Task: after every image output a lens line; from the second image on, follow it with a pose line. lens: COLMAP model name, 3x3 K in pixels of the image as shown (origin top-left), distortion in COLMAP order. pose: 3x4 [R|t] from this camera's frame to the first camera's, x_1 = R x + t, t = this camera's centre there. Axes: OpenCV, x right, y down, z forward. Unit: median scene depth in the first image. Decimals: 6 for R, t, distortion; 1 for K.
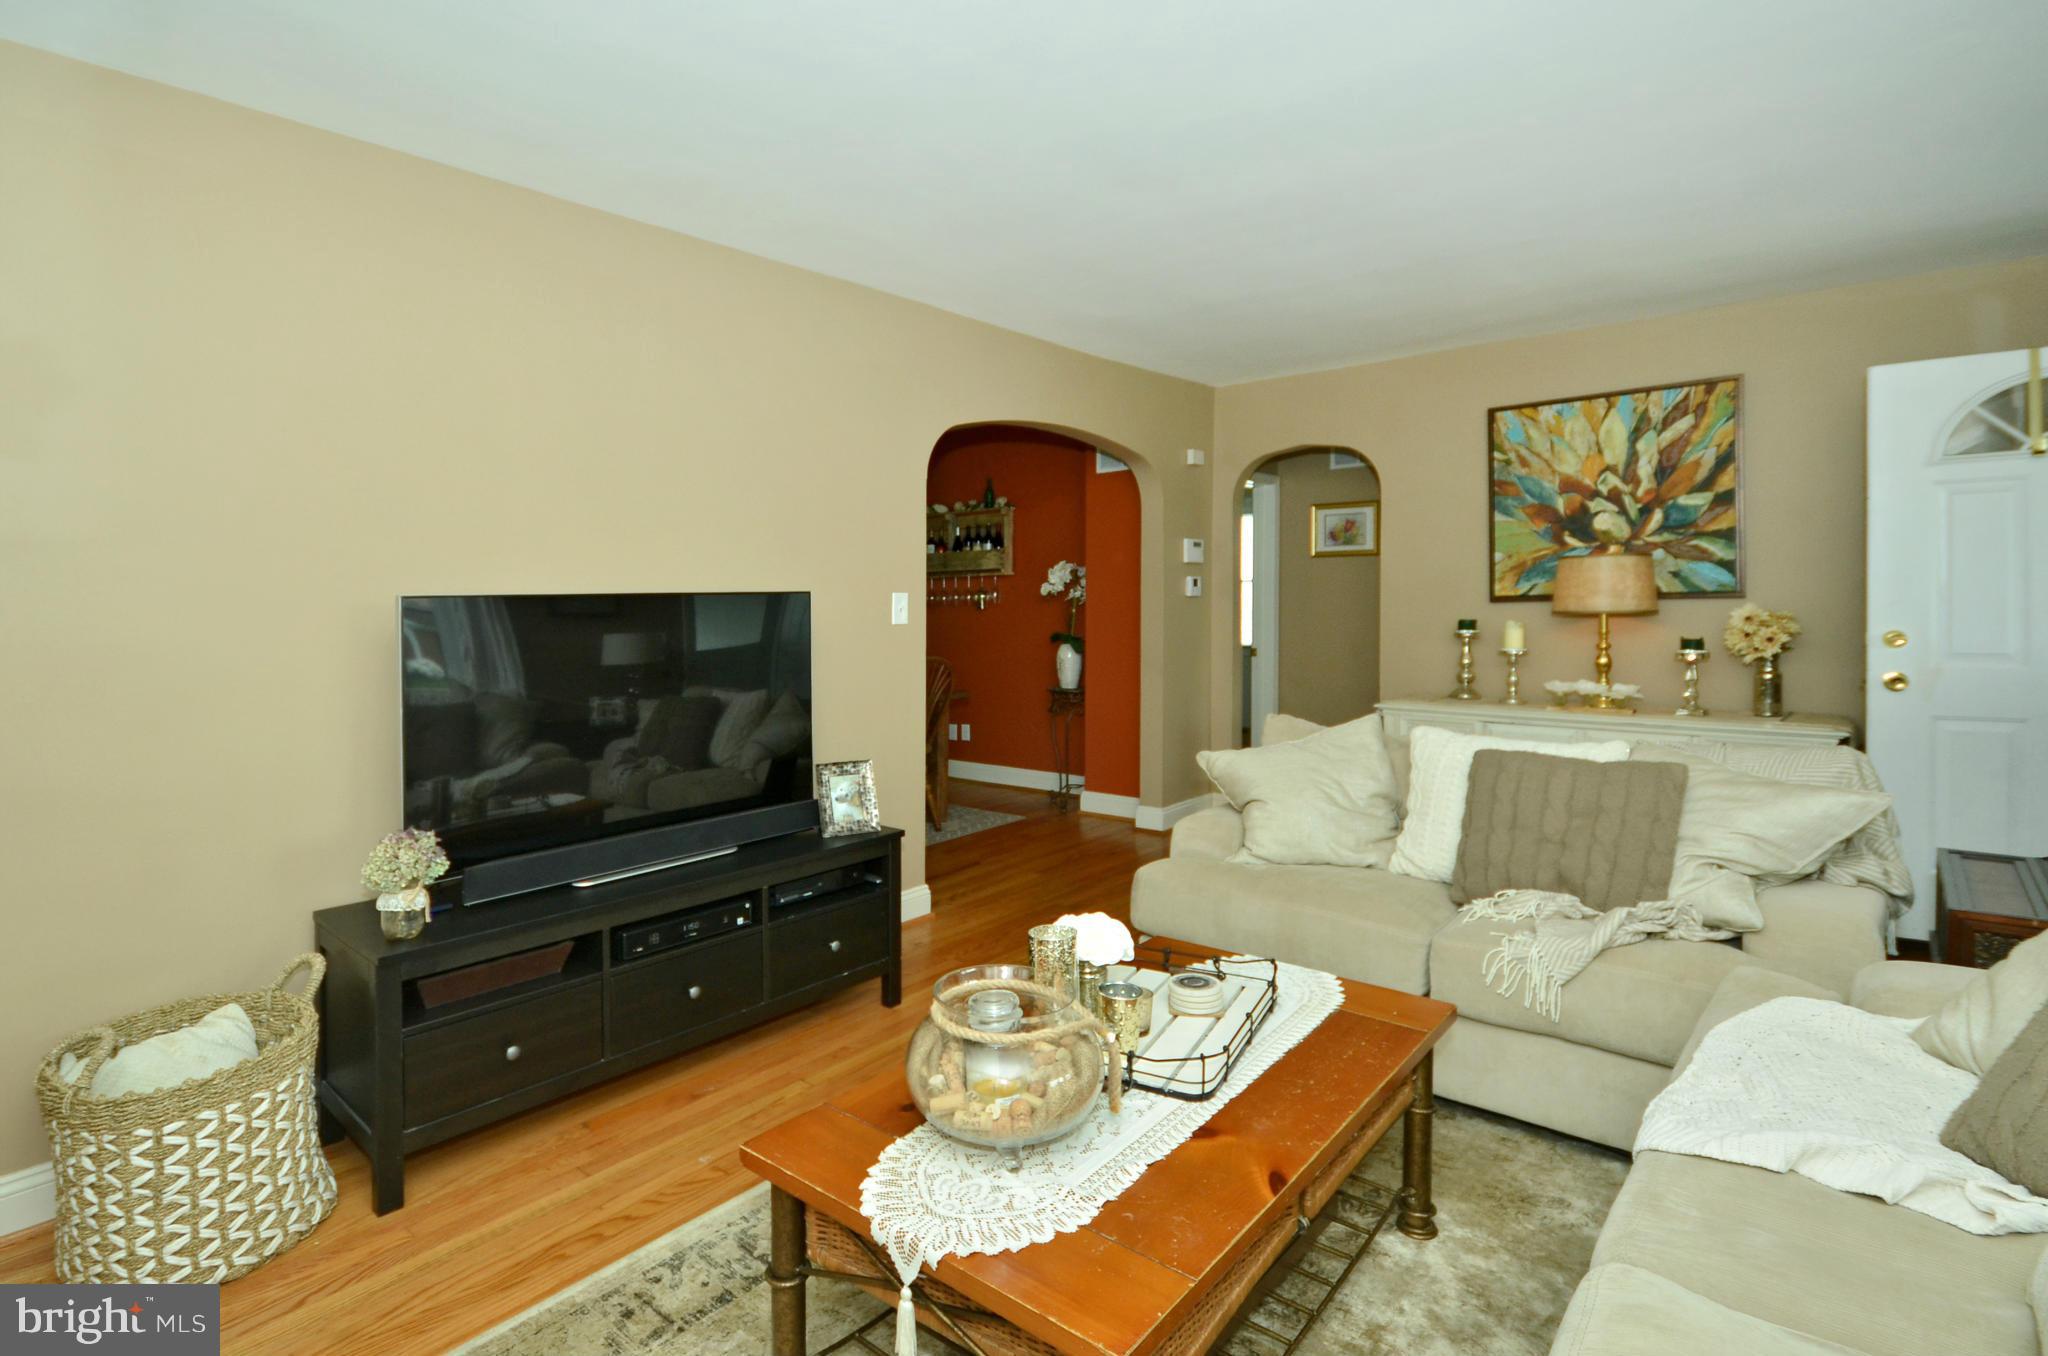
lens RADIAL K [[995.3, 0, 954.9], [0, 995.3, 612.4], [0, 0, 1]] dist [0.000314, -0.000223]
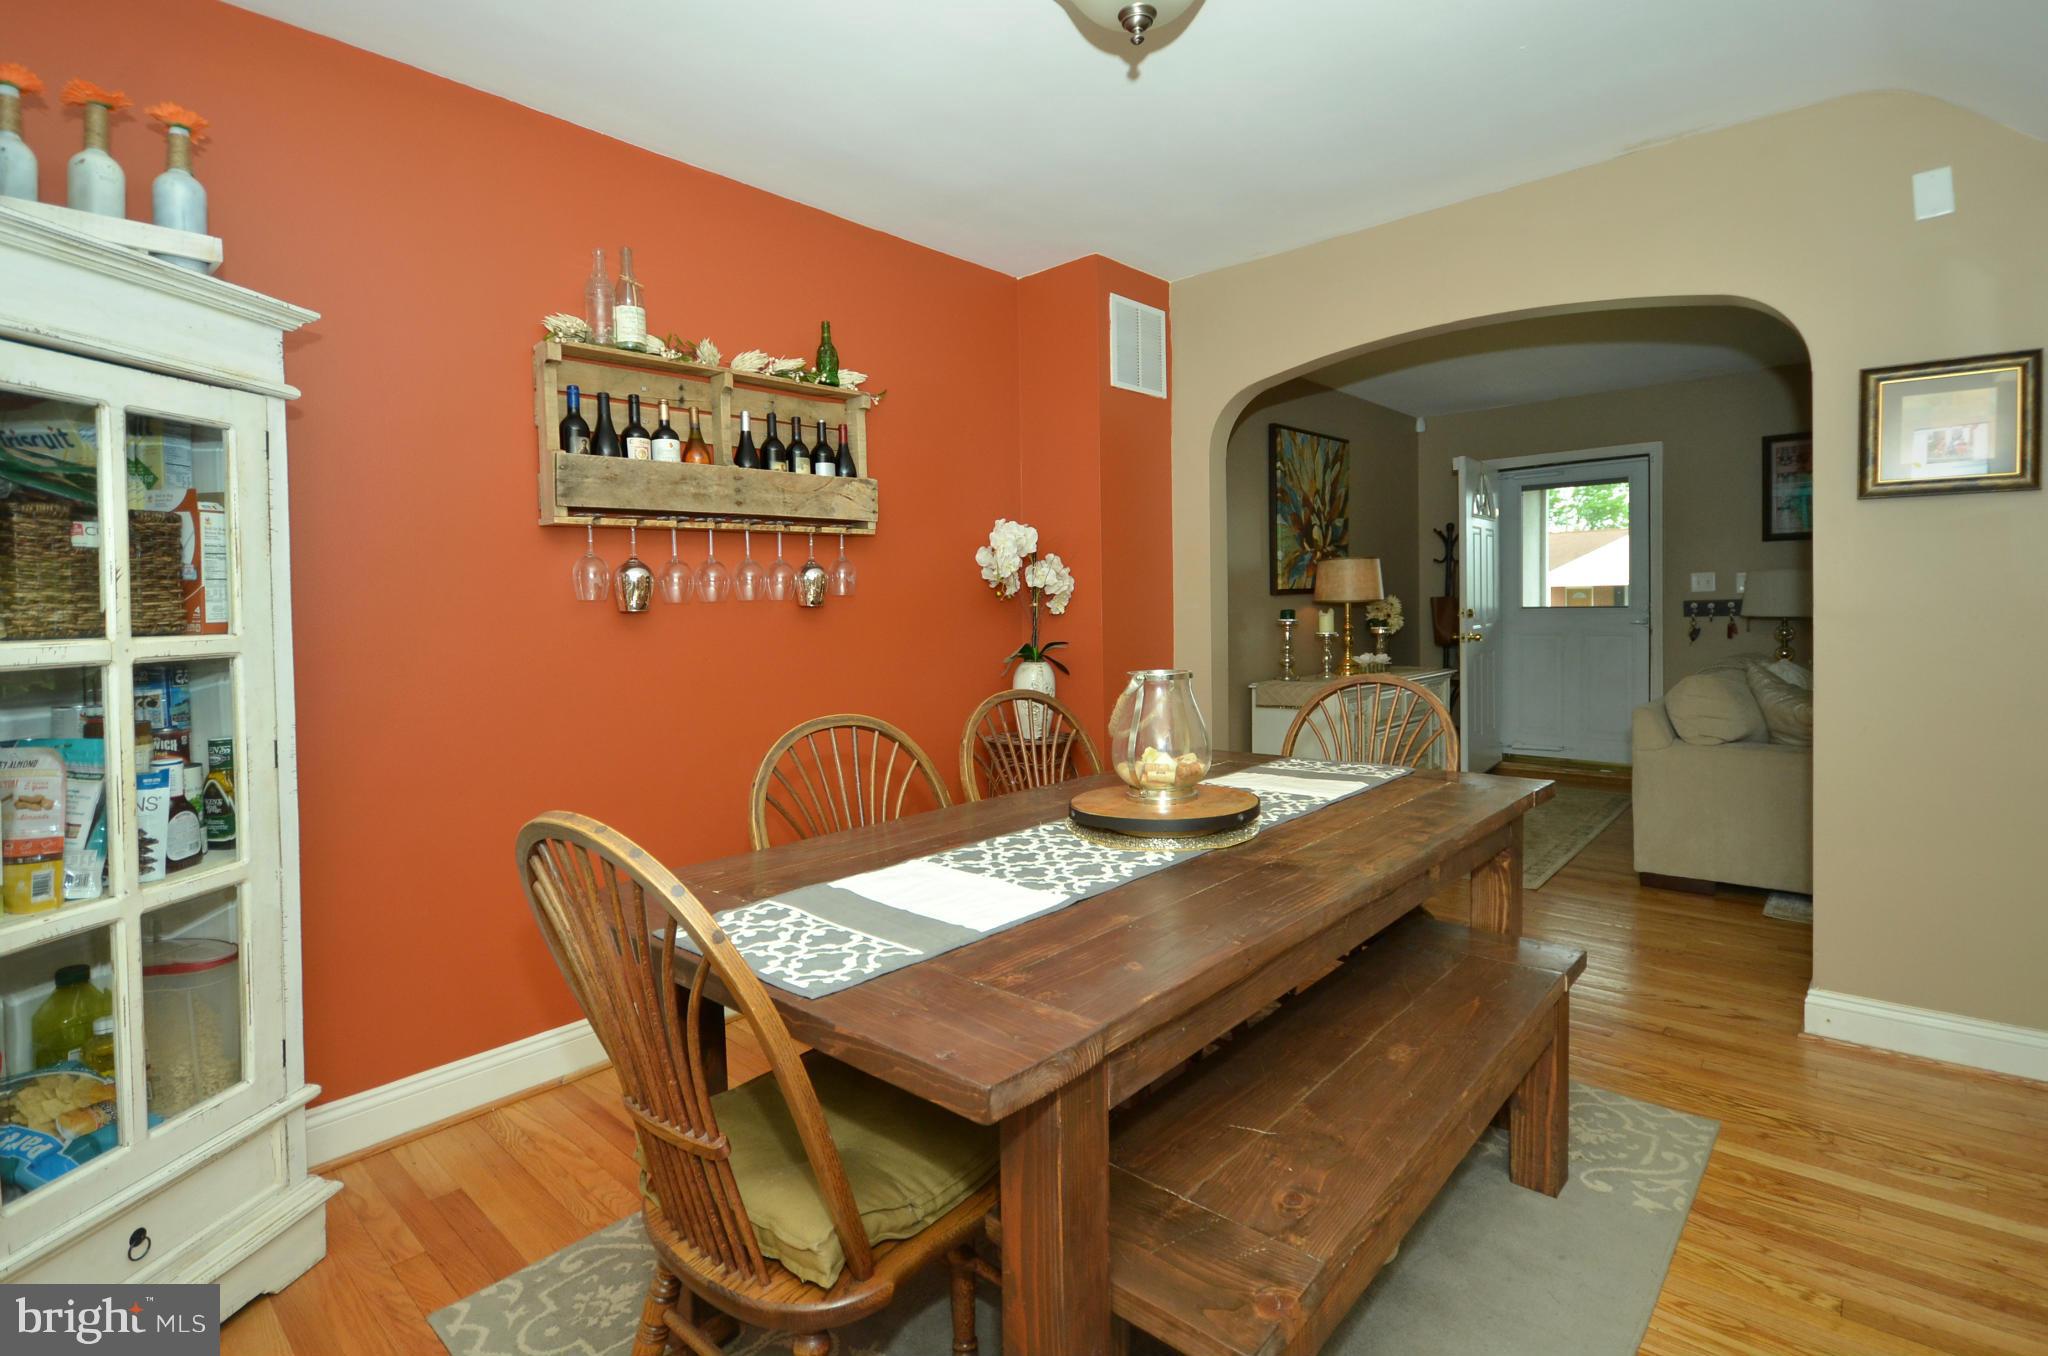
lens RADIAL K [[995.3, 0, 954.9], [0, 995.3, 612.4], [0, 0, 1]] dist [0.000314, -0.000223]
pose [[0.049123, -0.002814, 0.998789, -0.651437], [0.019618, 0.999806, 0.001852, 0.000777], [-0.998600, 0.019503, 0.049169, 1.390391]]
